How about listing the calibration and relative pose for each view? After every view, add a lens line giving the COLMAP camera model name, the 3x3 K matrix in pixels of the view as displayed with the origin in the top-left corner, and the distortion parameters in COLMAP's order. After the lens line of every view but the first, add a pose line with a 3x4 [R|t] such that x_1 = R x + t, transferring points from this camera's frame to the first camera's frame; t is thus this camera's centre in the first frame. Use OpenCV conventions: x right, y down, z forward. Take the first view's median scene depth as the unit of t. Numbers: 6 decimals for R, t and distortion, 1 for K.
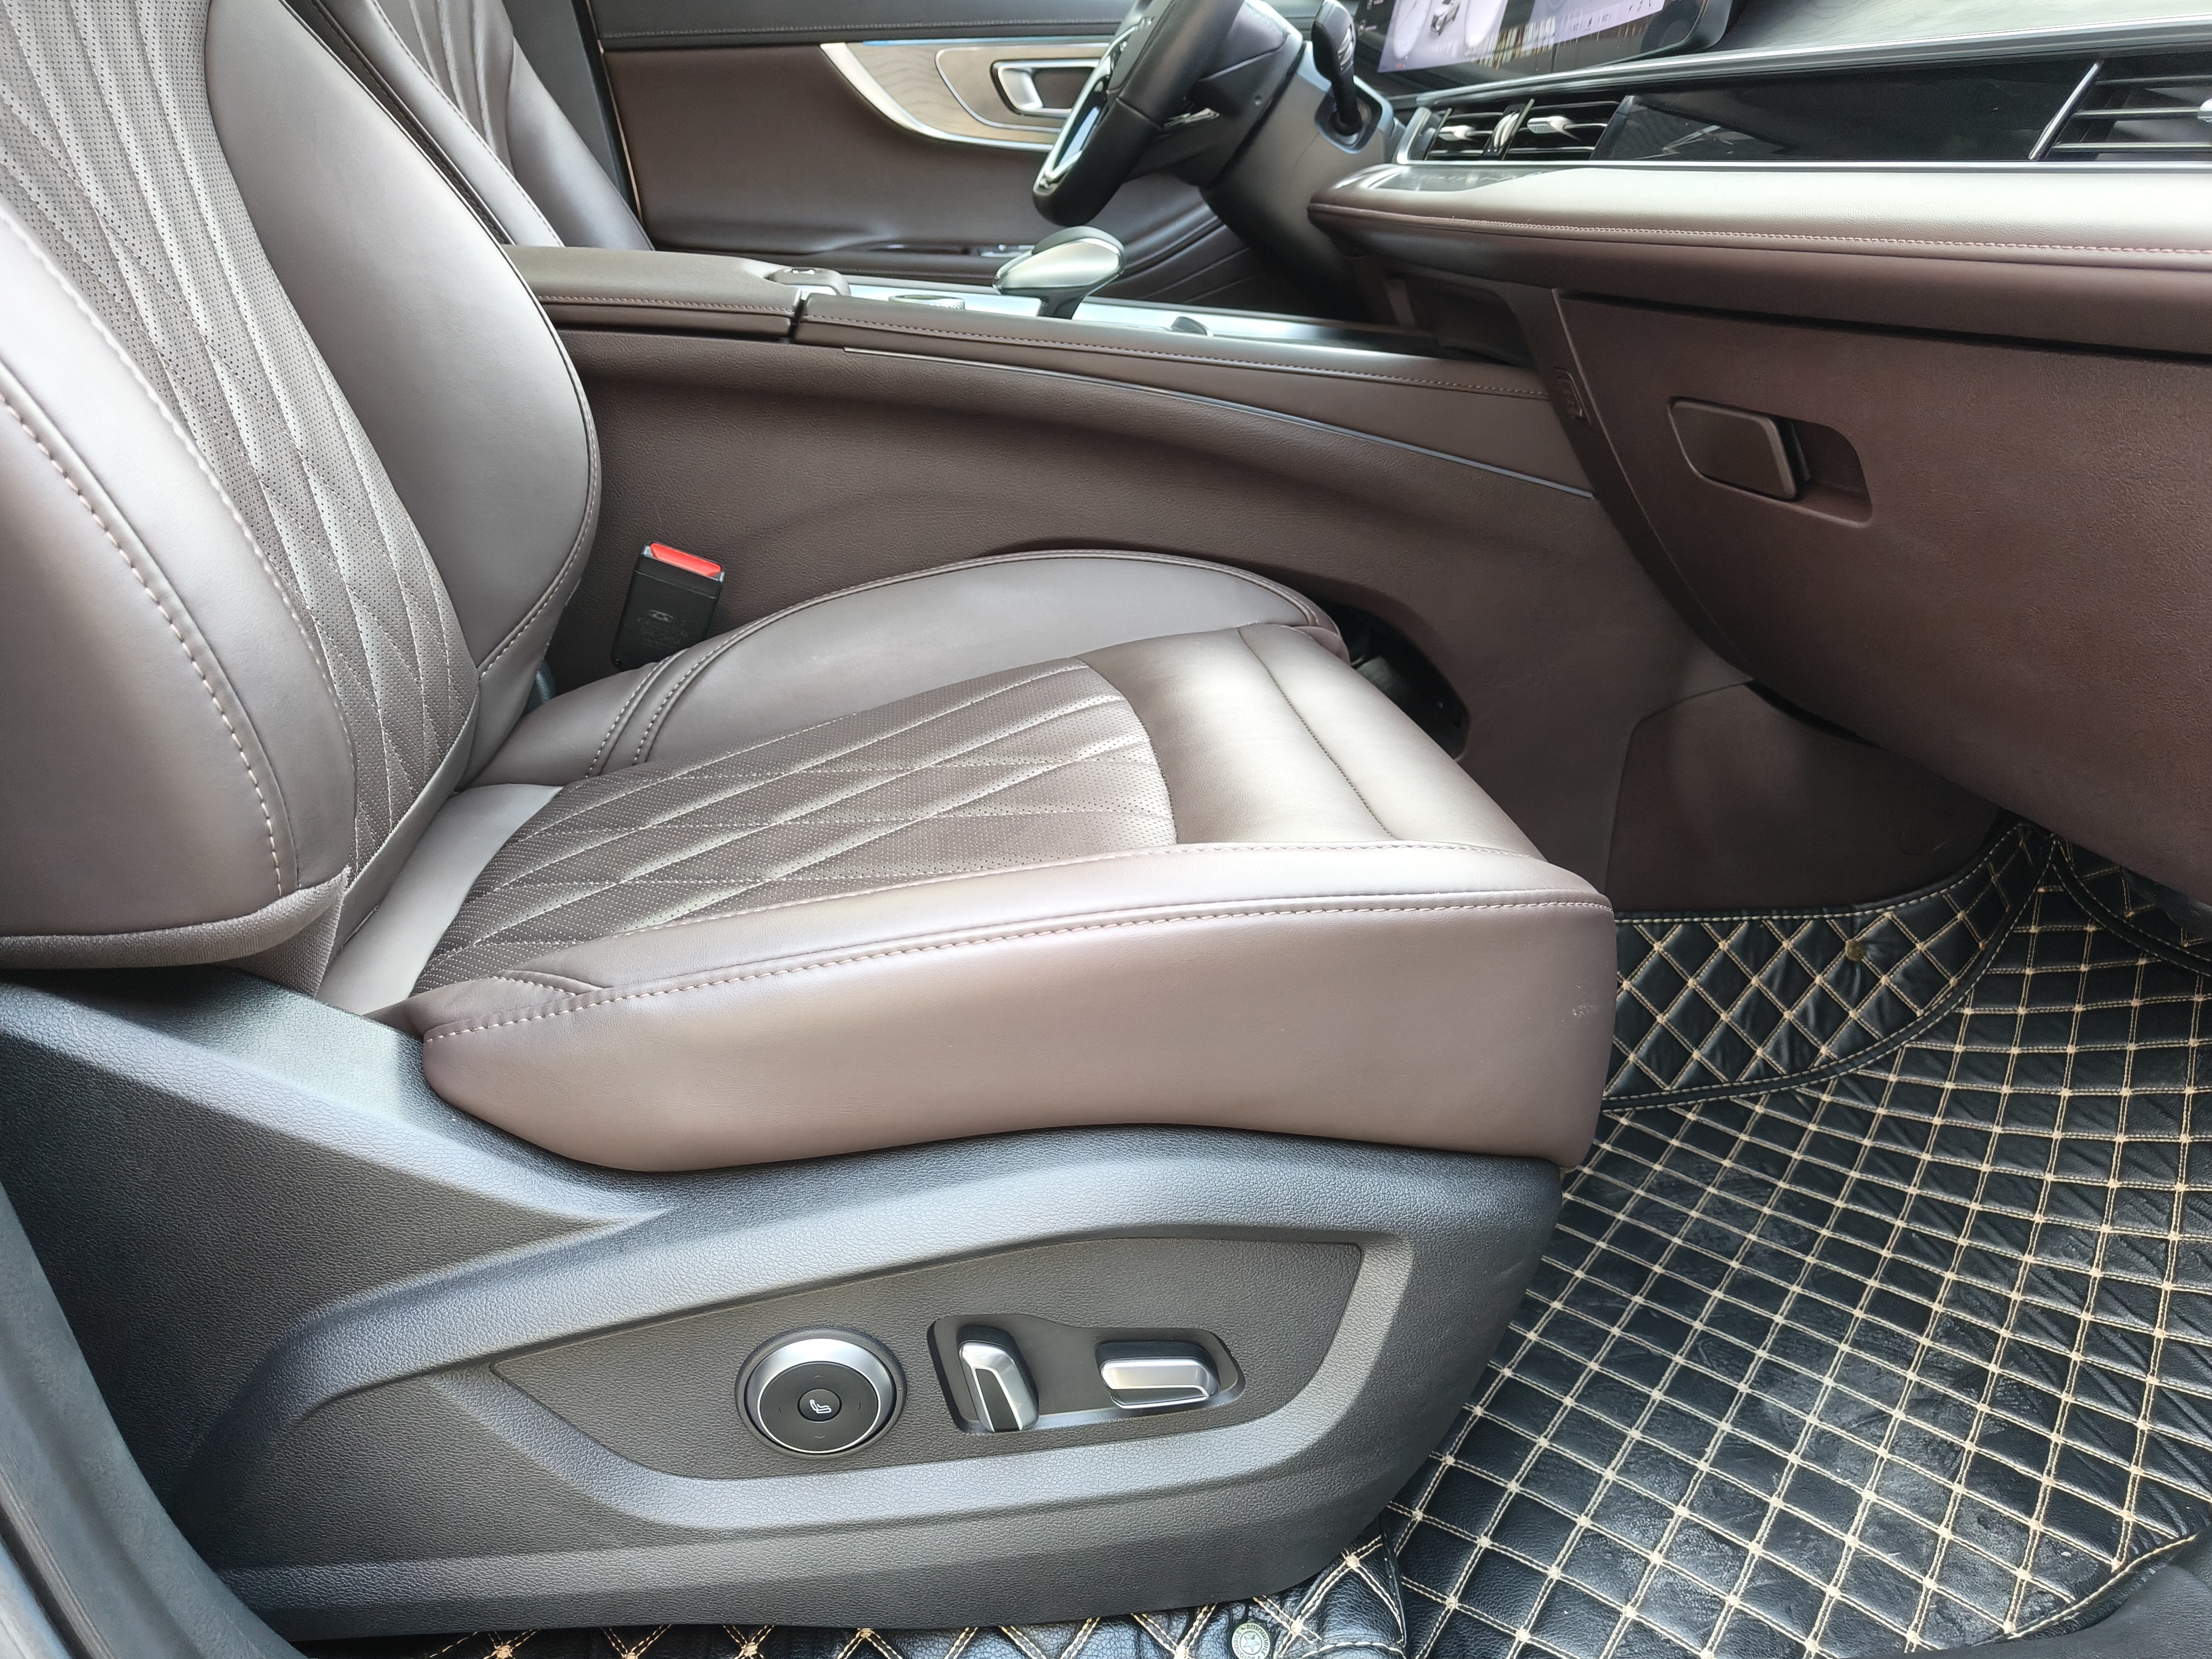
lens RADIAL K [[1547.8, 0, 1108.1], [0, 1547.8, 827.9], [0, 0, 1]] dist [0.010188, -0.008873]
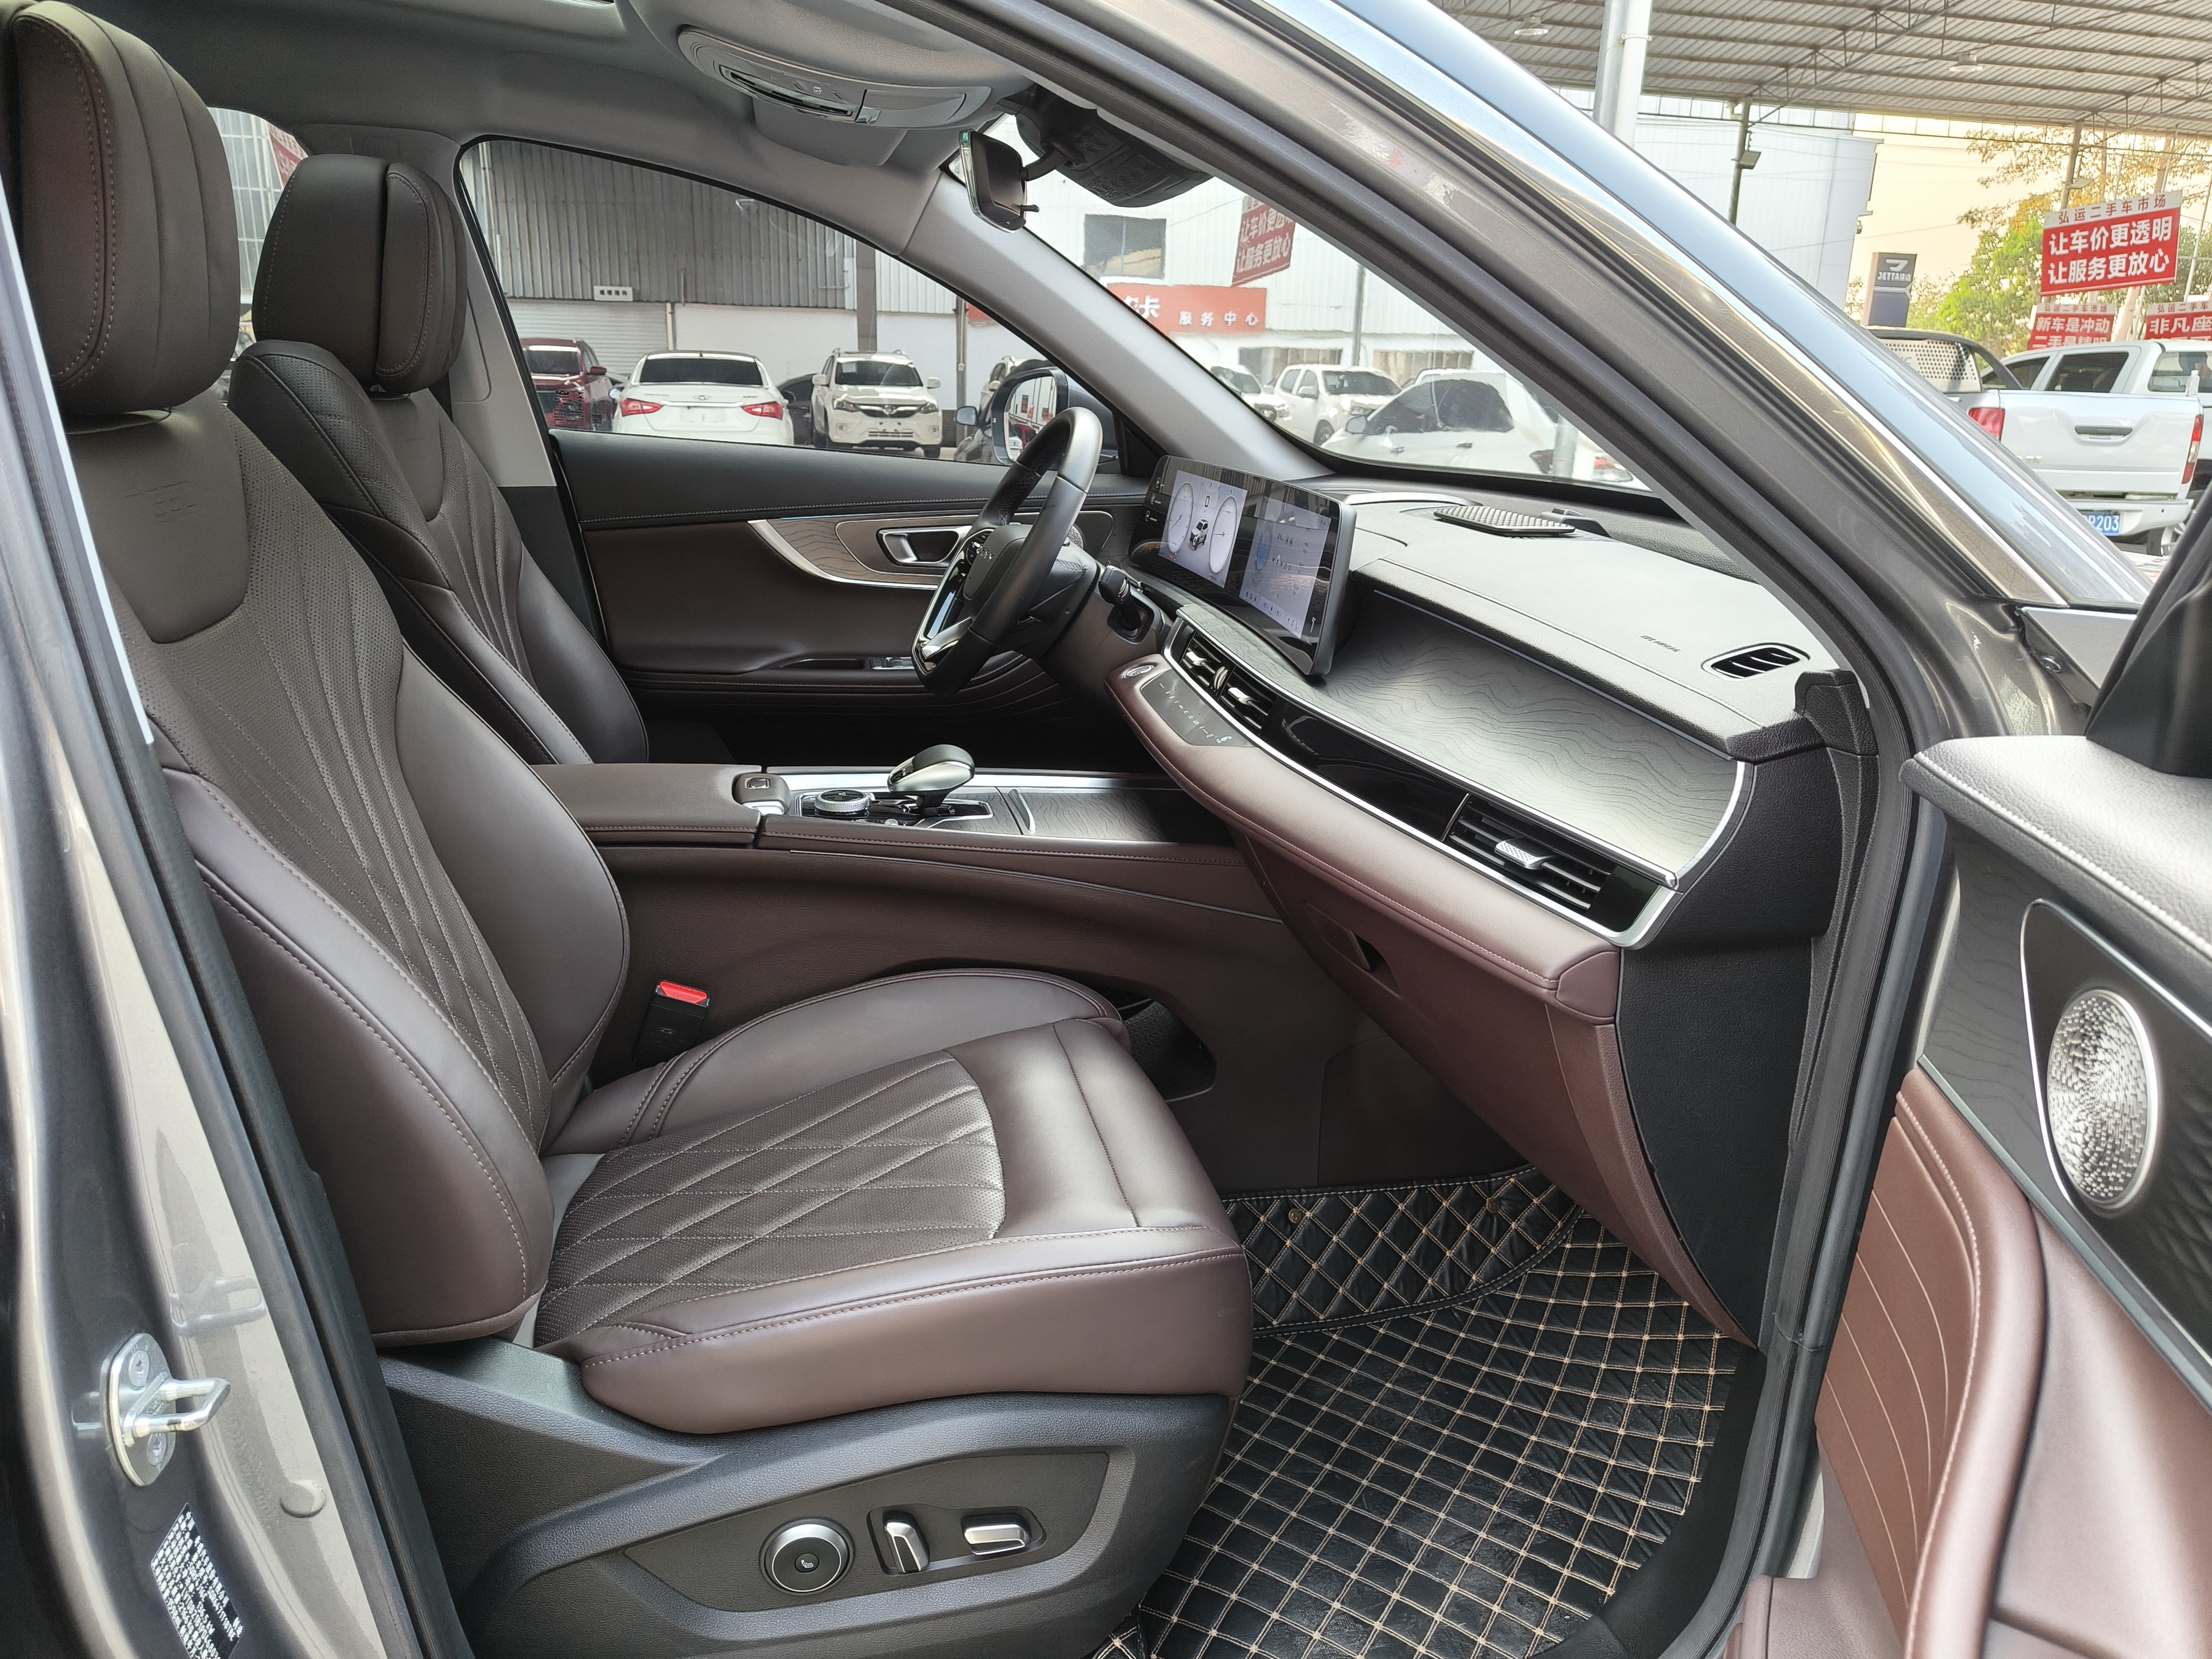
lens RADIAL K [[1547.8, 0, 1107.0], [0, 1547.8, 824.8], [0, 0, 1]] dist [0.010188, -0.008873]
pose [[0.996982, -0.026894, 0.072831, 0.035457], [0.033848, 0.994807, -0.095990, -0.200026], [-0.069872, 0.098165, 0.992714, -0.605643]]
